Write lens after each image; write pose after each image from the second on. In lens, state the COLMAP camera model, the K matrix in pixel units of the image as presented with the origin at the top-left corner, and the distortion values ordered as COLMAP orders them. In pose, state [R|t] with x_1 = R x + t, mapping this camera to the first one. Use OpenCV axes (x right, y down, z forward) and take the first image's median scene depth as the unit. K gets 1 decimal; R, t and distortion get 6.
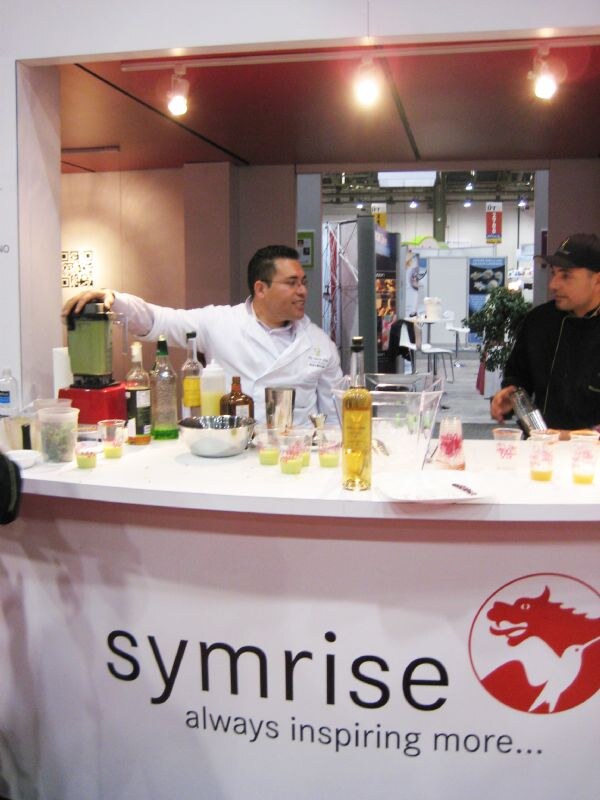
lens RADIAL K [[836.3, 0, 300.0], [0, 836.3, 400.0], [0, 0, 1]] dist [-0.093183, 0.018616]
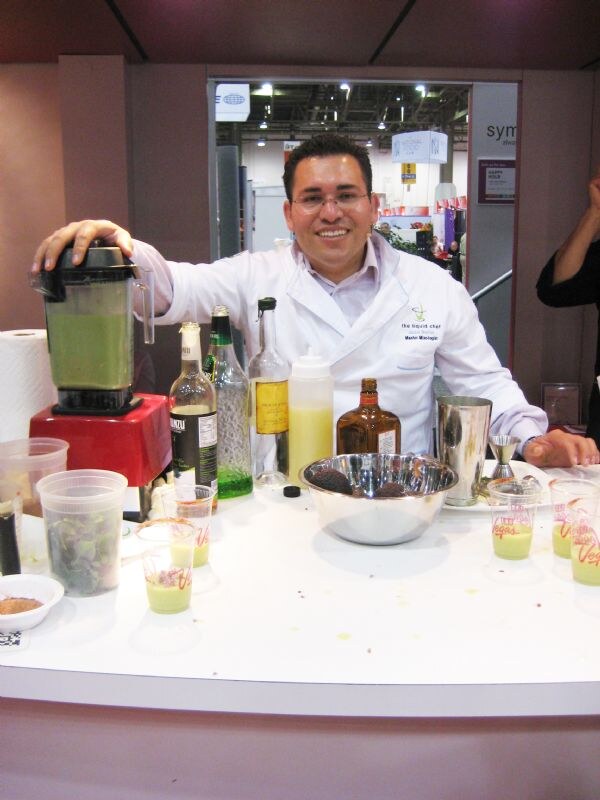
lens RADIAL K [[836.3, 0, 300.0], [0, 836.3, 400.0], [0, 0, 1]] dist [-0.093183, 0.018616]
pose [[0.969070, -0.051034, 0.241453, -0.246272], [0.034399, 0.996766, 0.072620, -0.054034], [-0.244378, -0.062068, 0.967692, 0.460346]]
